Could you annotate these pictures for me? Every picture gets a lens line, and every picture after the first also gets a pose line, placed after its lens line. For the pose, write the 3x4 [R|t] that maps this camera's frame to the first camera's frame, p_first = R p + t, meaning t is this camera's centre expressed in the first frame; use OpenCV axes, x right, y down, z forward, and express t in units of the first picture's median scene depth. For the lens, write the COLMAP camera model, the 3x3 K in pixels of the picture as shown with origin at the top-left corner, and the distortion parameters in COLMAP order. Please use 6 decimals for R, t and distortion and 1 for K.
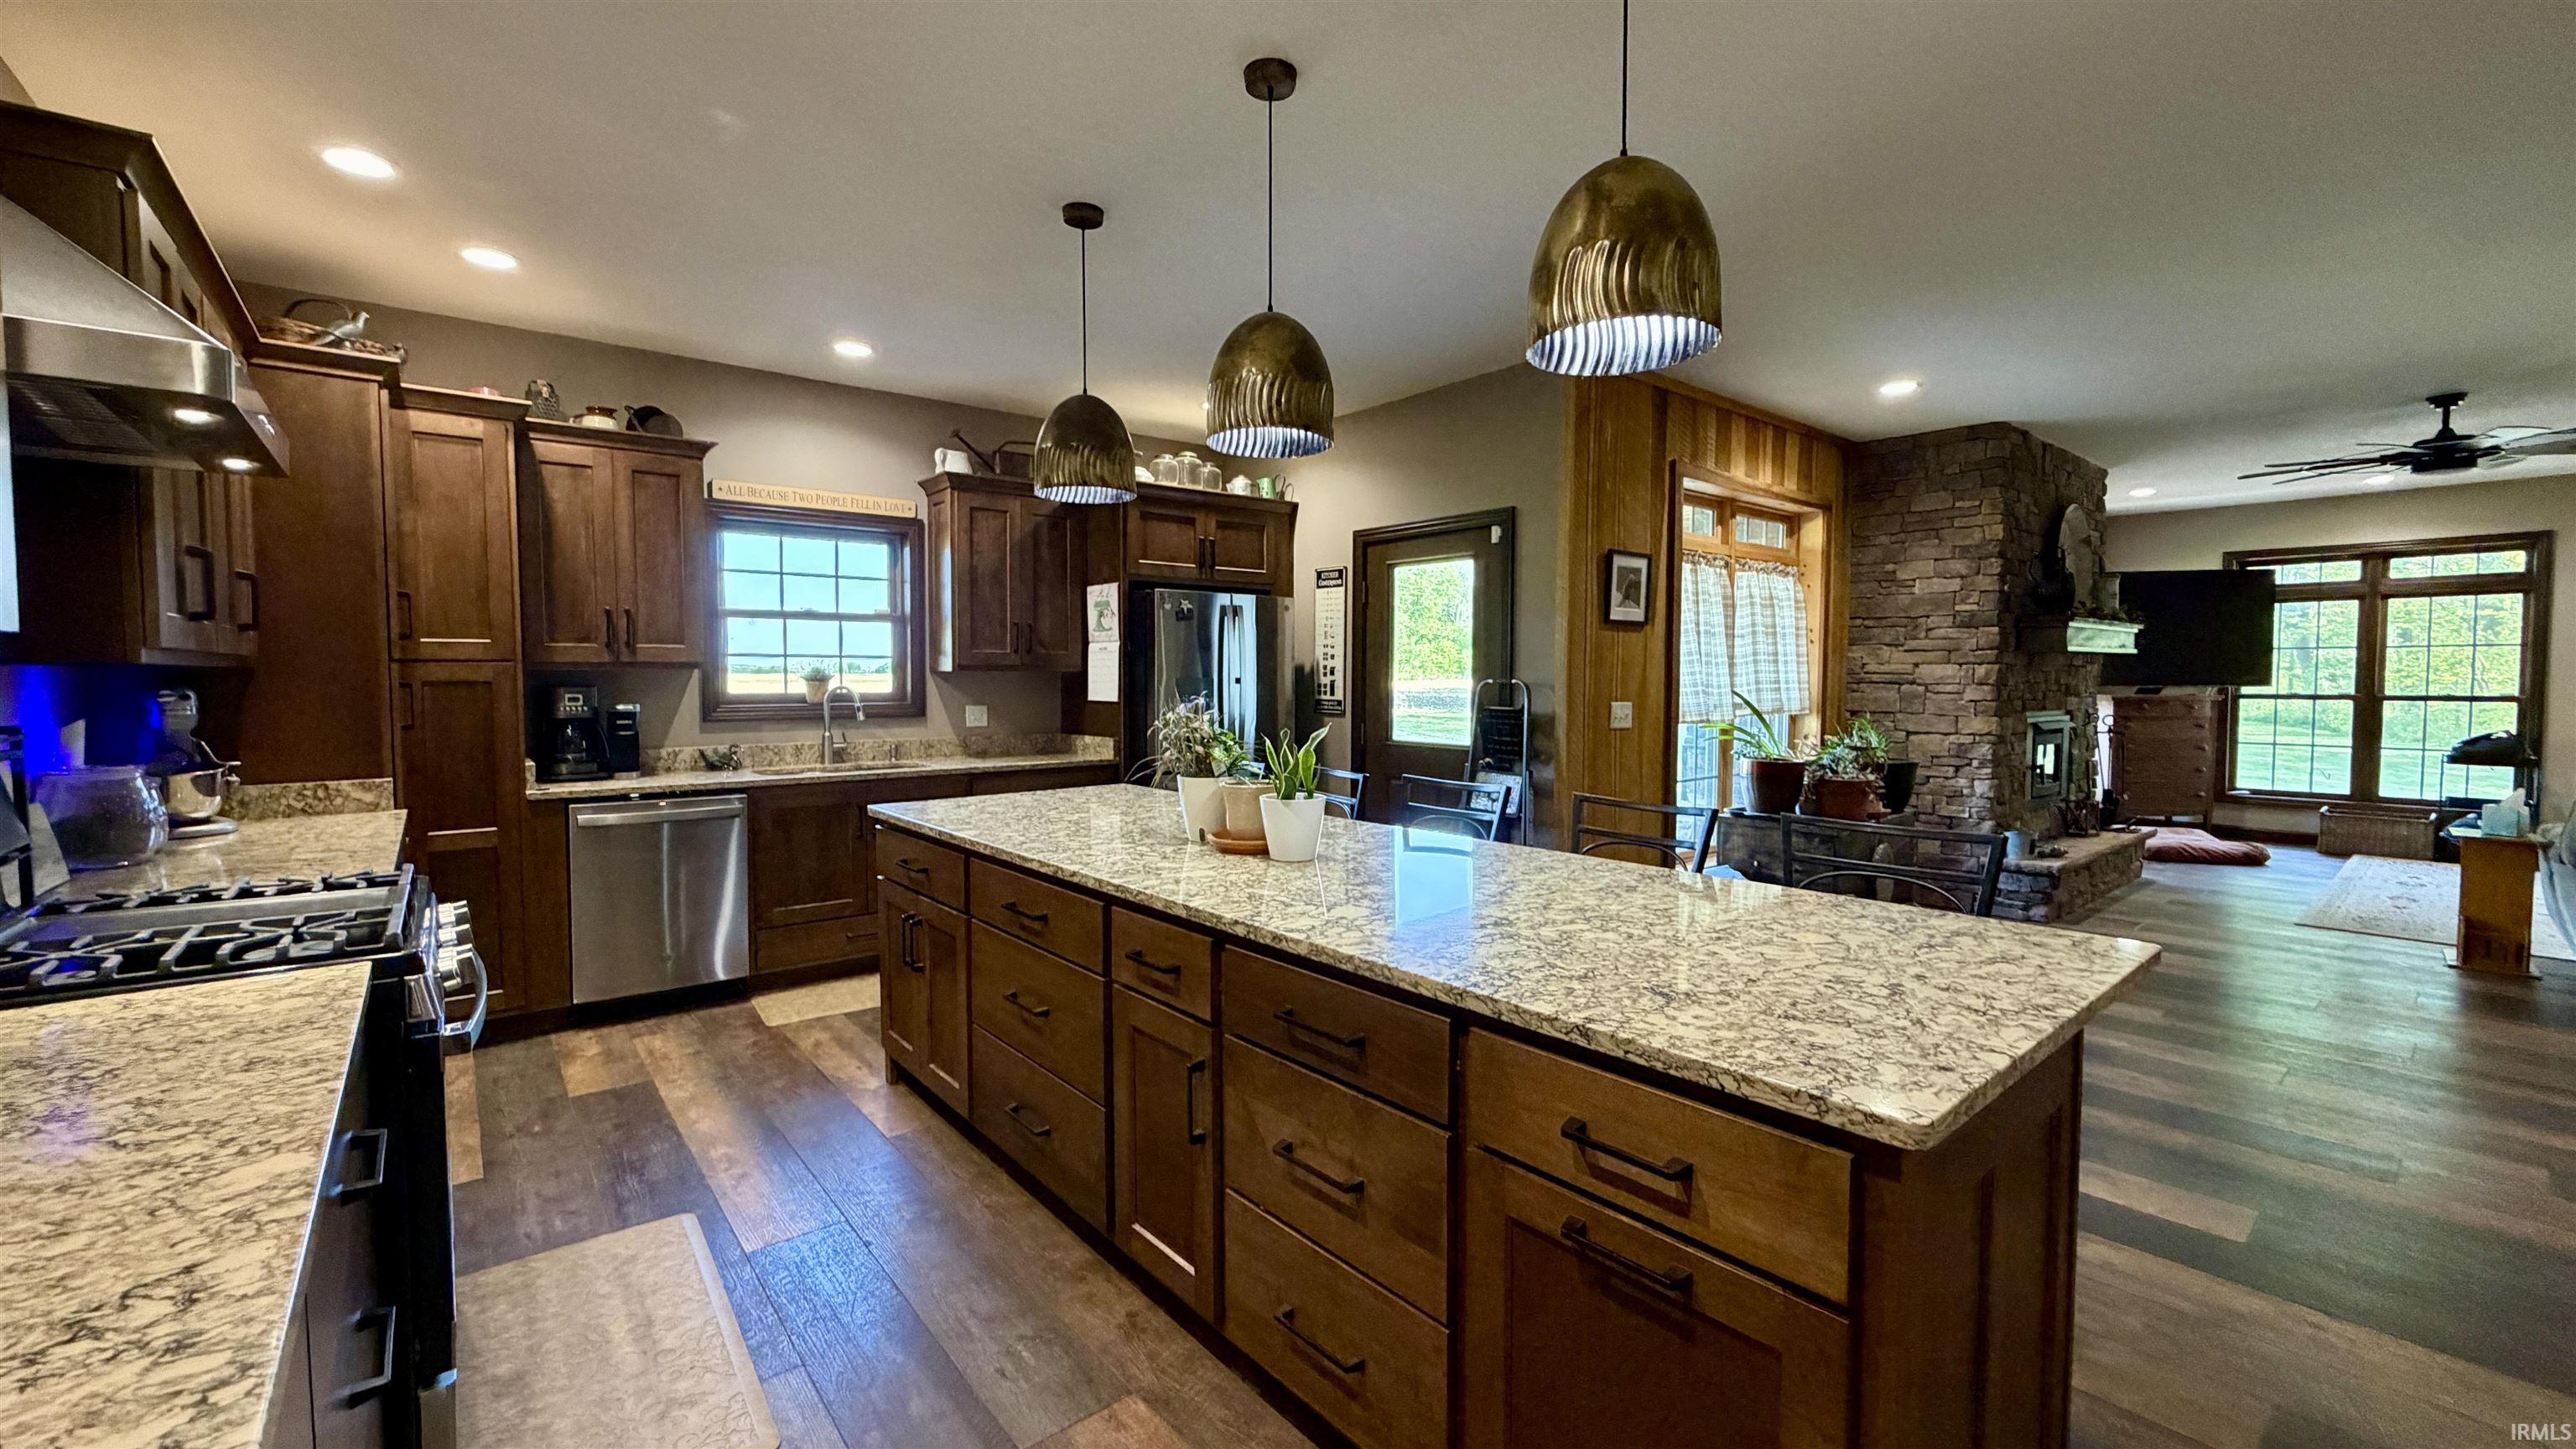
lens RADIAL K [[1053.1, 0, 1288.0], [0, 1053.1, 724.5], [0, 0, 1]] dist [-0.000312, -0.000043]
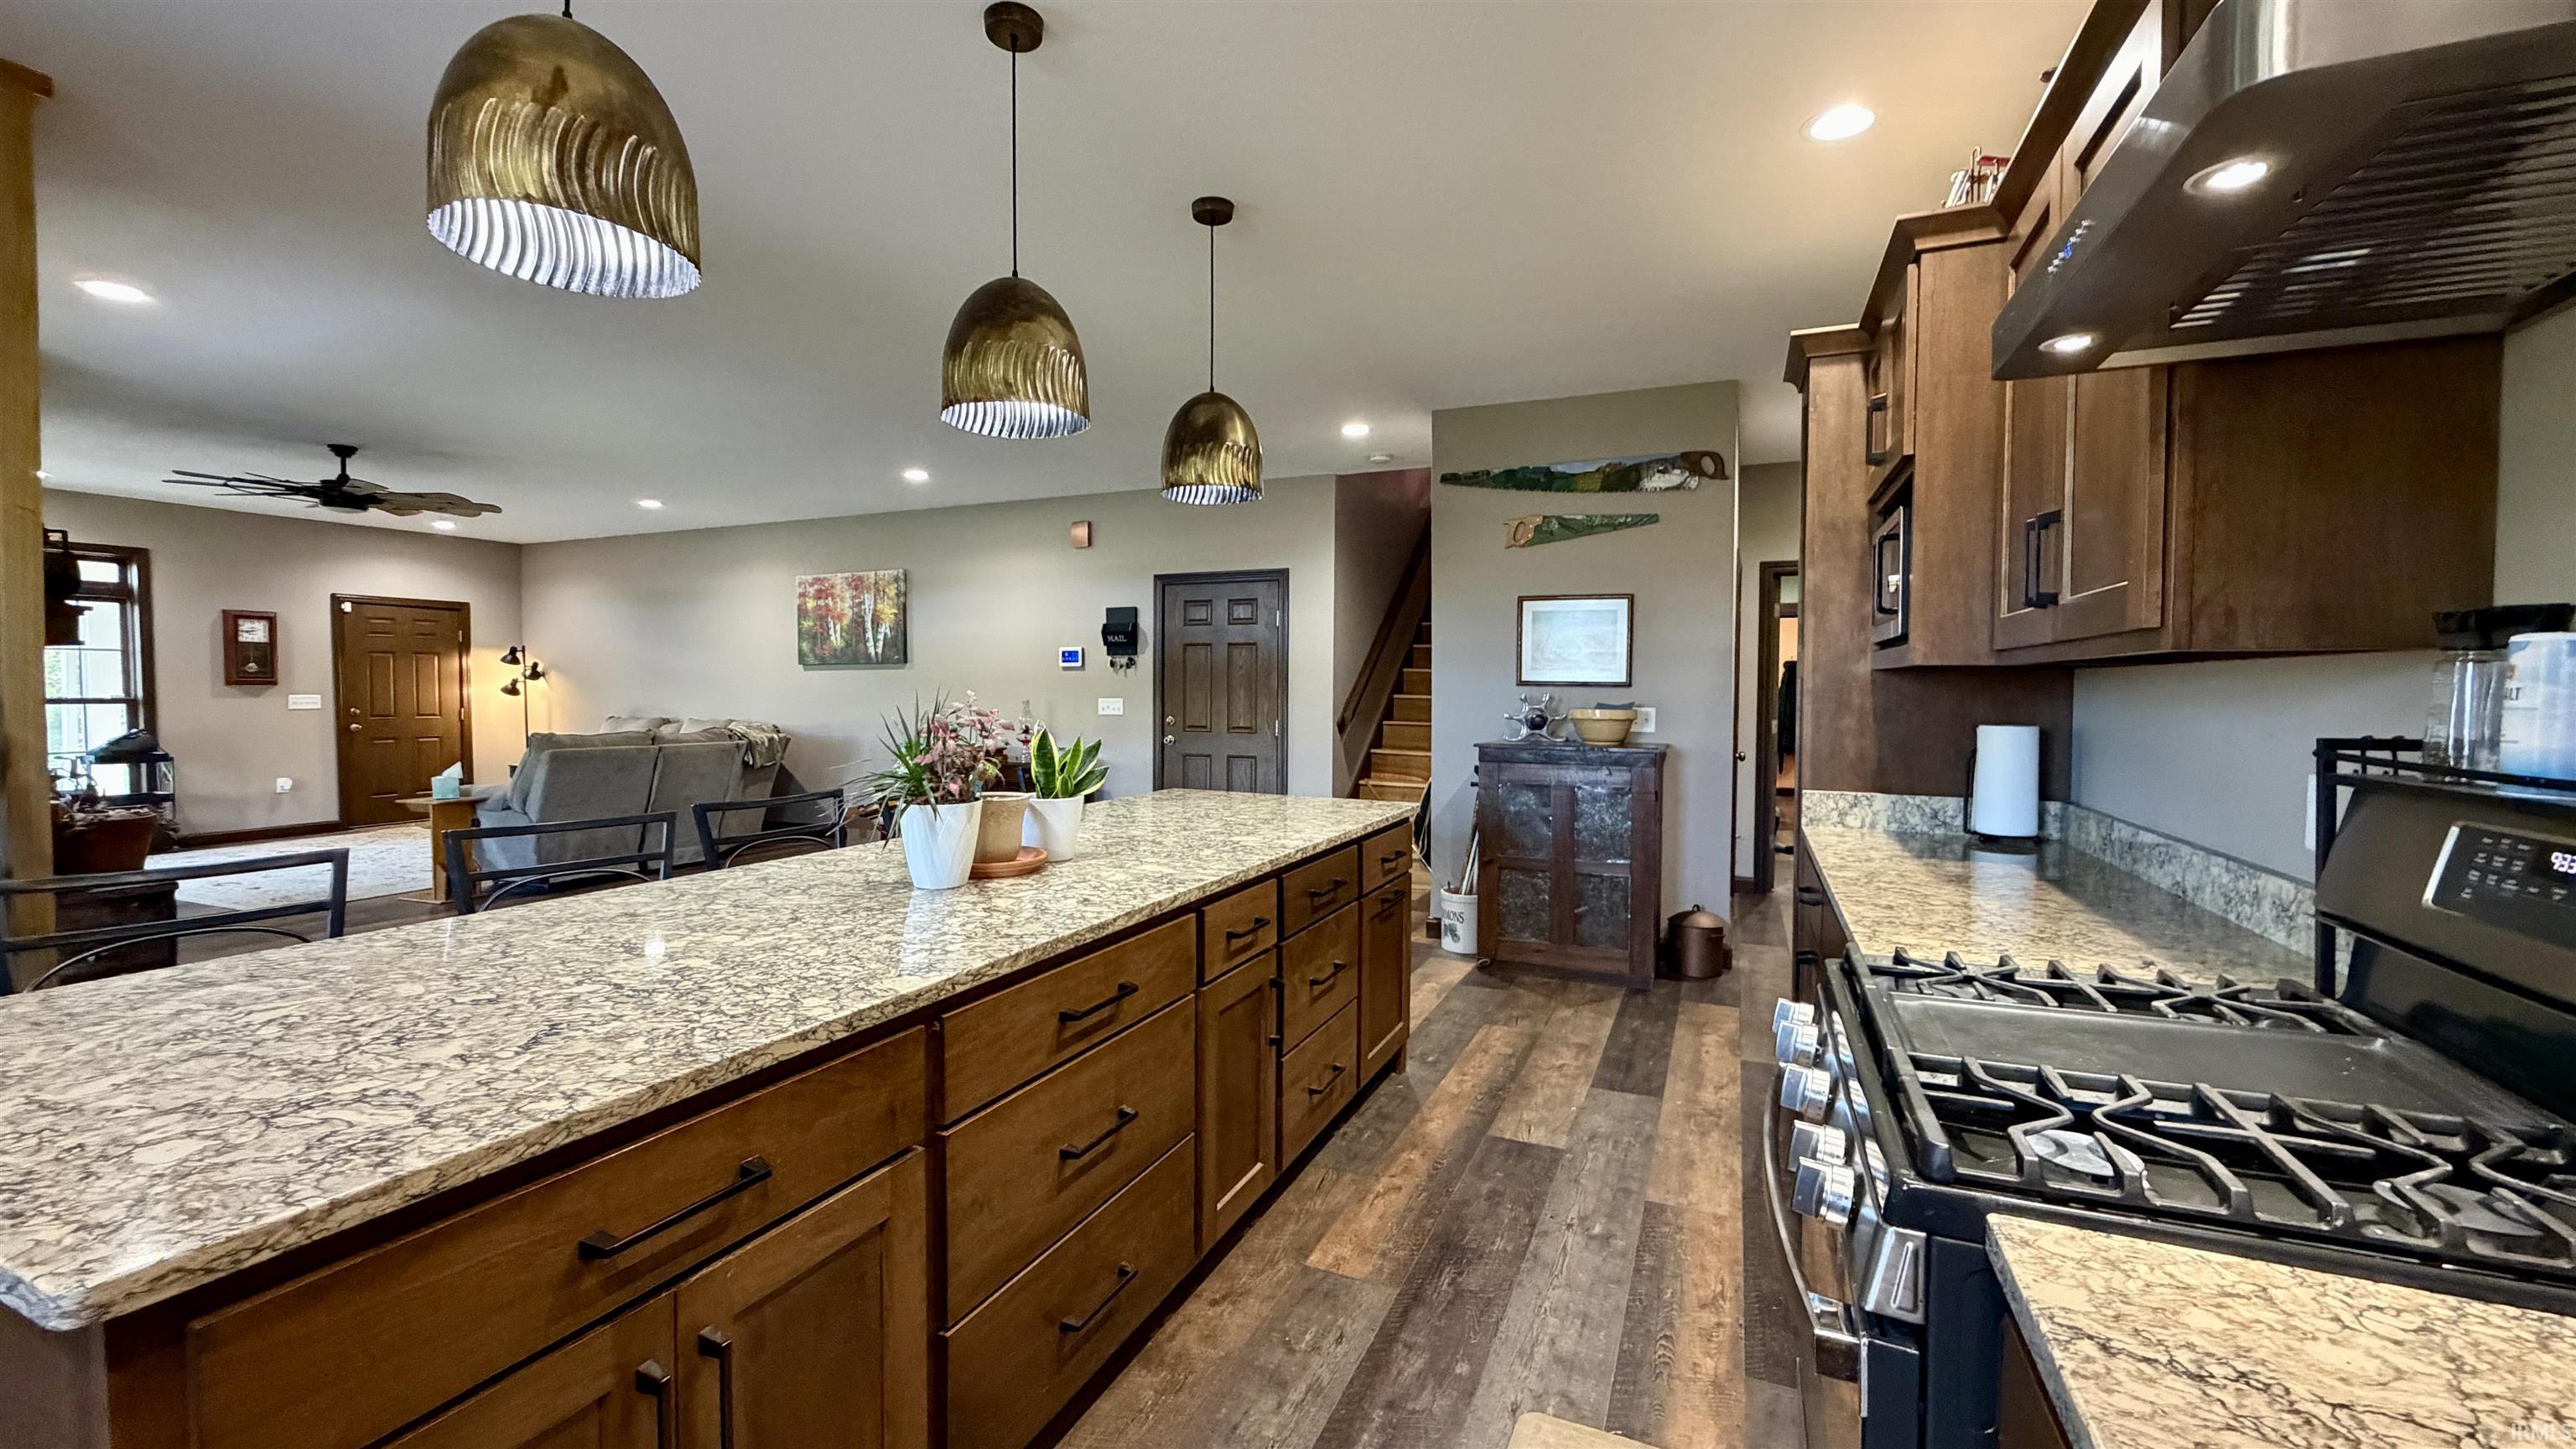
lens RADIAL K [[1053.1, 0, 1288.0], [0, 1053.1, 724.5], [0, 0, 1]] dist [-0.000312, -0.000043]
pose [[-0.451727, -0.044098, 0.891066, -0.698342], [0.057640, 0.995248, 0.078474, -0.042822], [-0.890292, 0.086810, -0.447039, 0.887561]]
